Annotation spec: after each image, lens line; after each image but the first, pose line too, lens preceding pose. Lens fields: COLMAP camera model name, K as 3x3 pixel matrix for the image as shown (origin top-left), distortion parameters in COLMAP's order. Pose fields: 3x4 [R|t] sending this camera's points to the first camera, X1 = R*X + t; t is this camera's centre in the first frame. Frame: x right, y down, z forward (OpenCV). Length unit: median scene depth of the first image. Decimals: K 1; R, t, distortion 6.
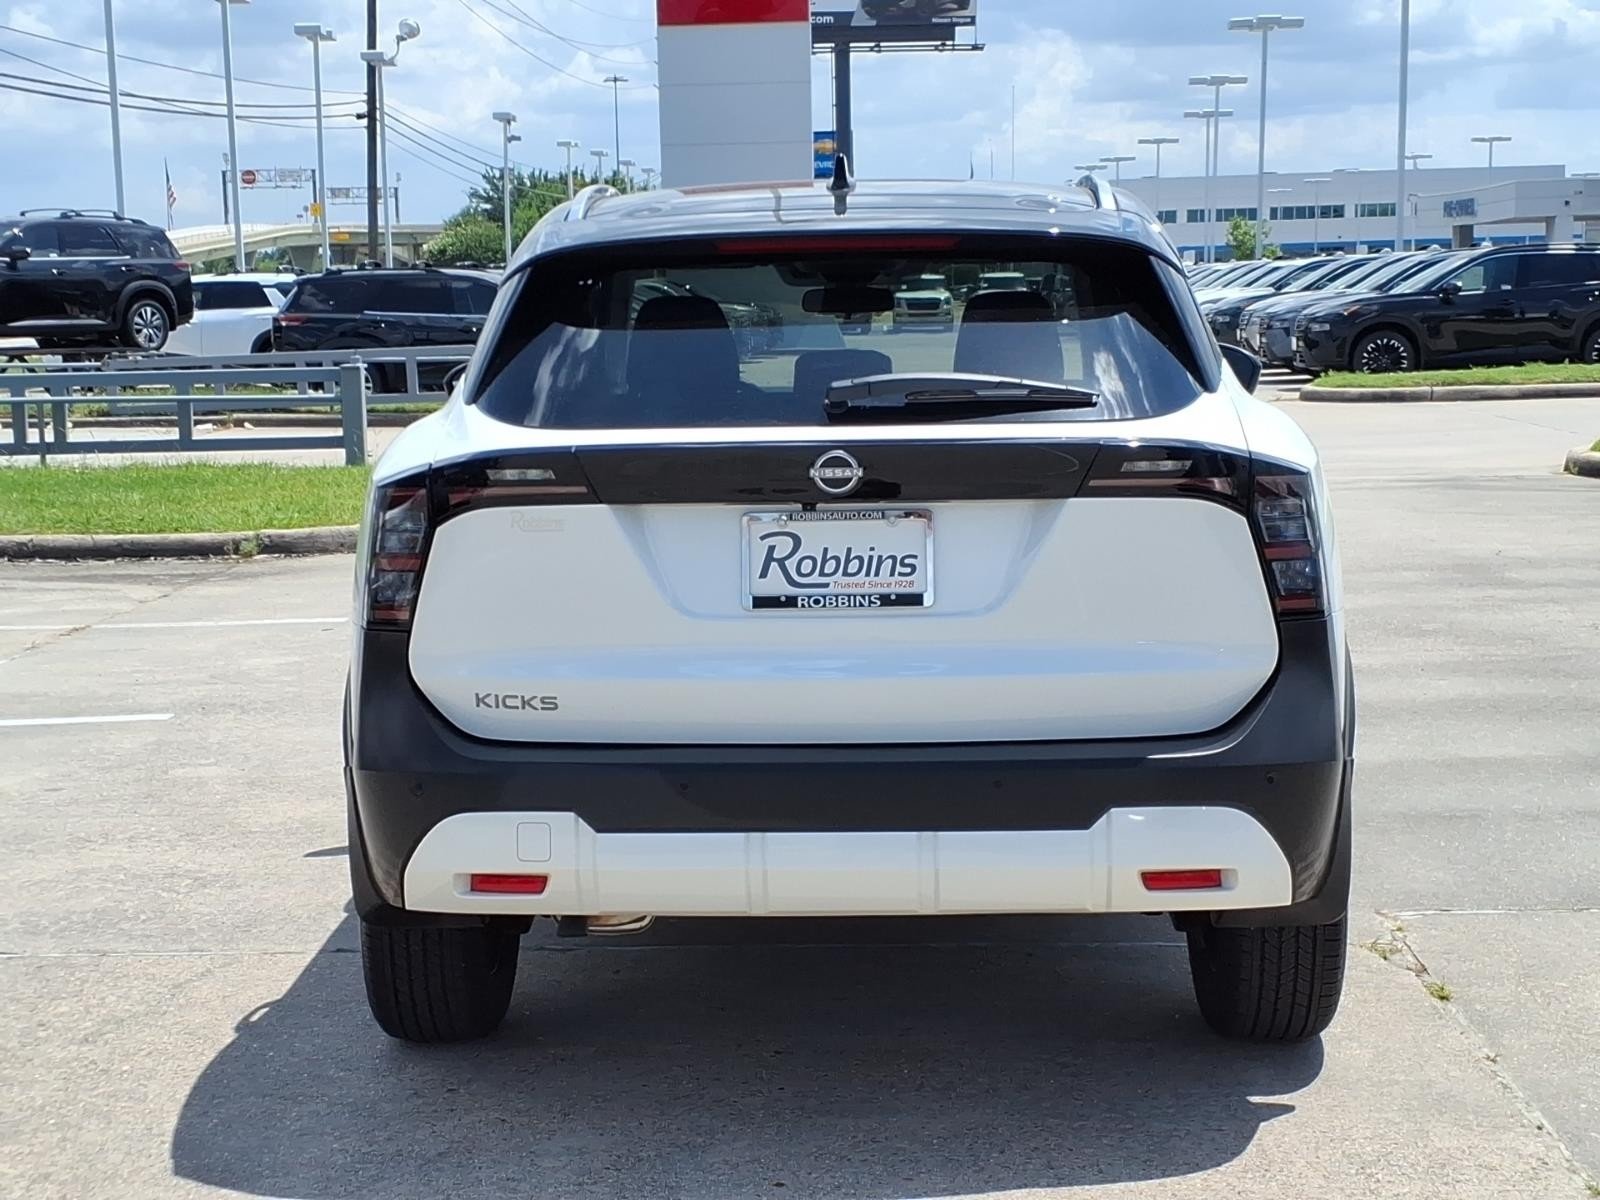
lens RADIAL K [[2594.1, 0, 797.4], [0, 2594.1, 606.9], [0, 0, 1]] dist [0.168183, 0.000000]
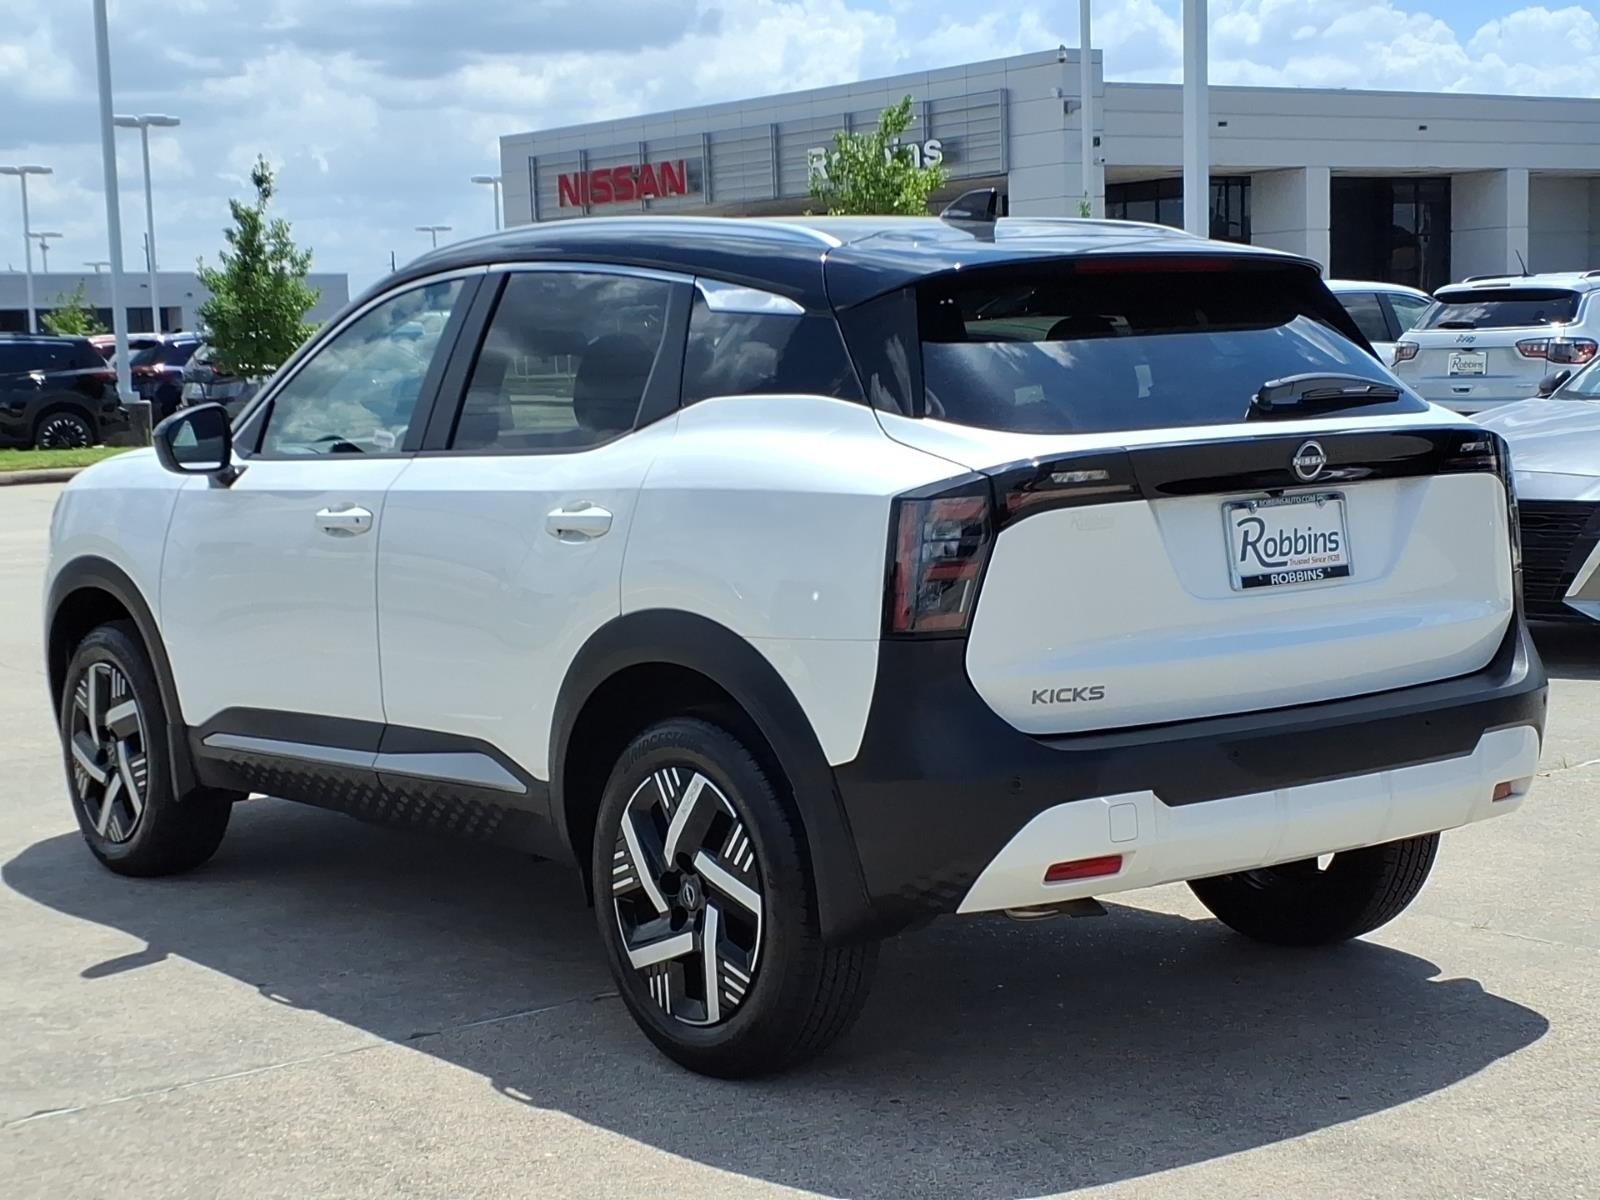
lens RADIAL K [[2626.3, 0, 809.2], [0, 2626.3, 604.9], [0, 0, 1]] dist [0.132943, 0.000000]
pose [[0.774002, -0.069742, 0.629330, -0.862312], [0.090948, 0.995854, -0.001495, -0.007449], [-0.626617, 0.058394, 0.777136, 0.246151]]
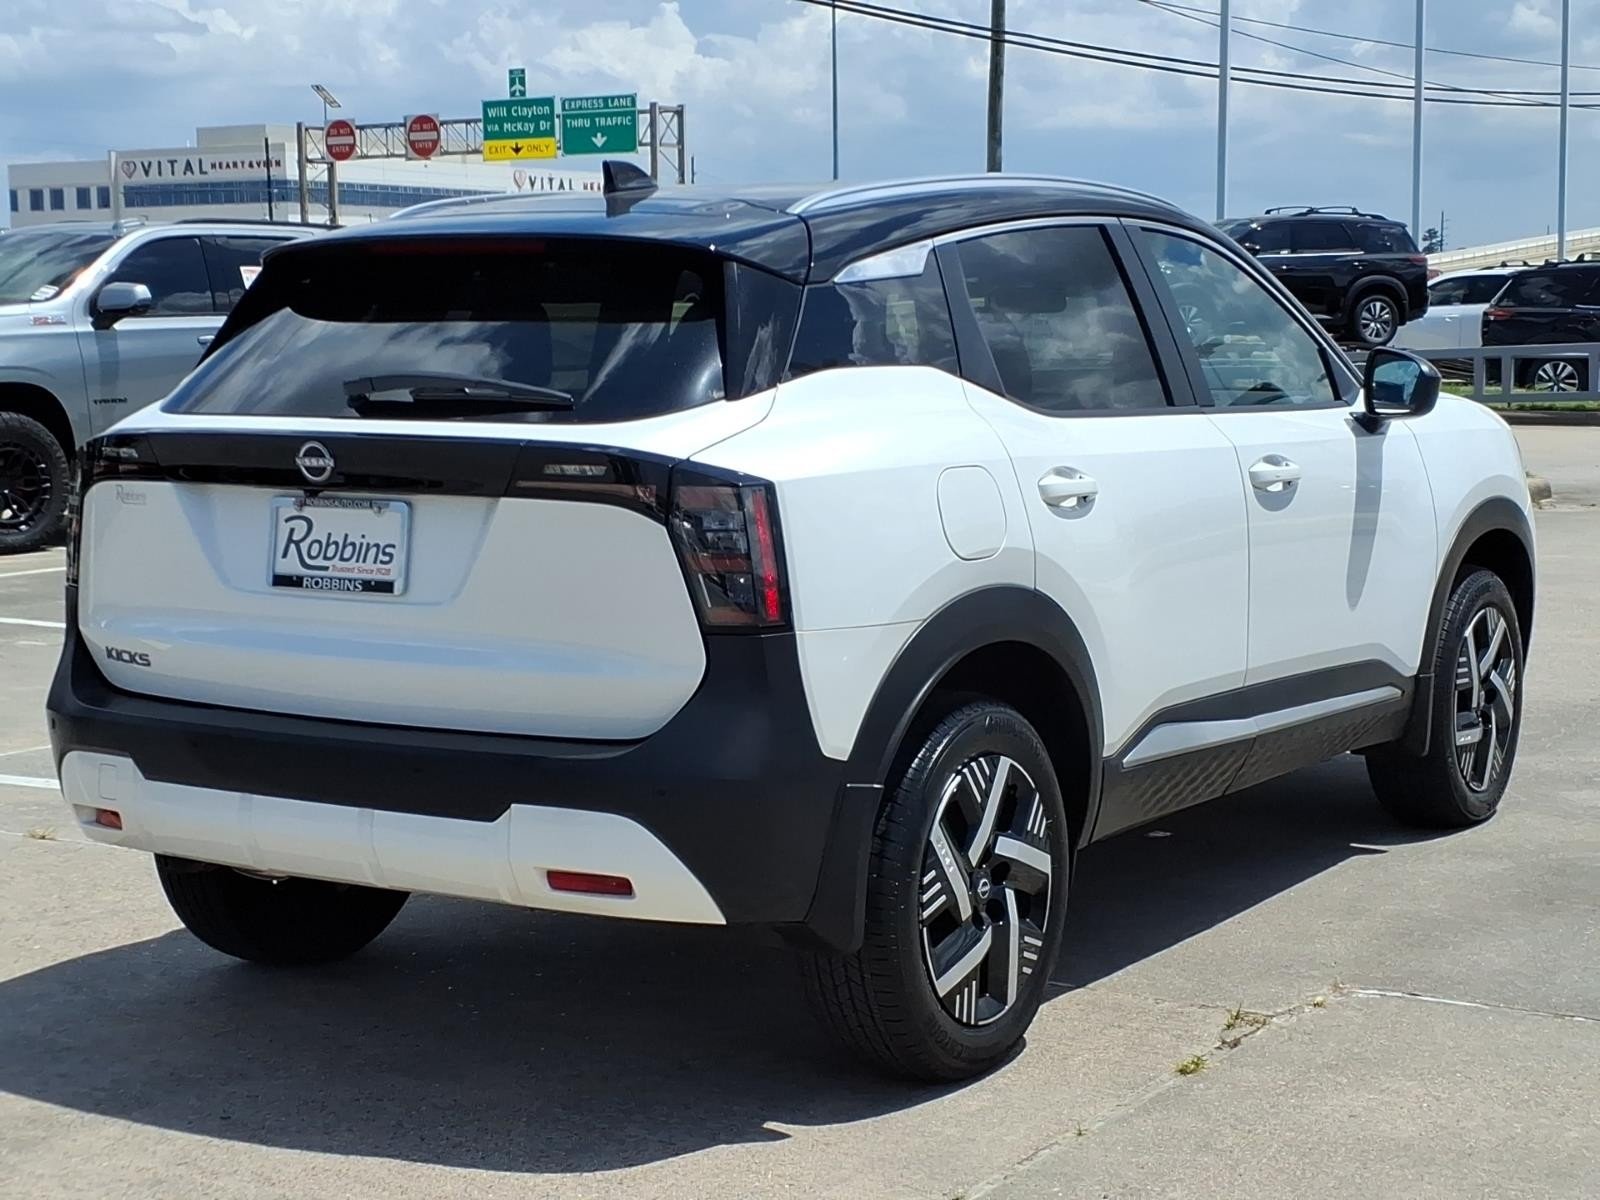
lens RADIAL K [[2626.3, 0, 790.4], [0, 2626.3, 605.2], [0, 0, 1]] dist [0.132943, 0.000000]
pose [[0.861687, 0.067881, -0.502879, 0.716917], [-0.067525, 0.997538, 0.018948, -0.026461], [0.502927, 0.017630, 0.864149, 0.162879]]
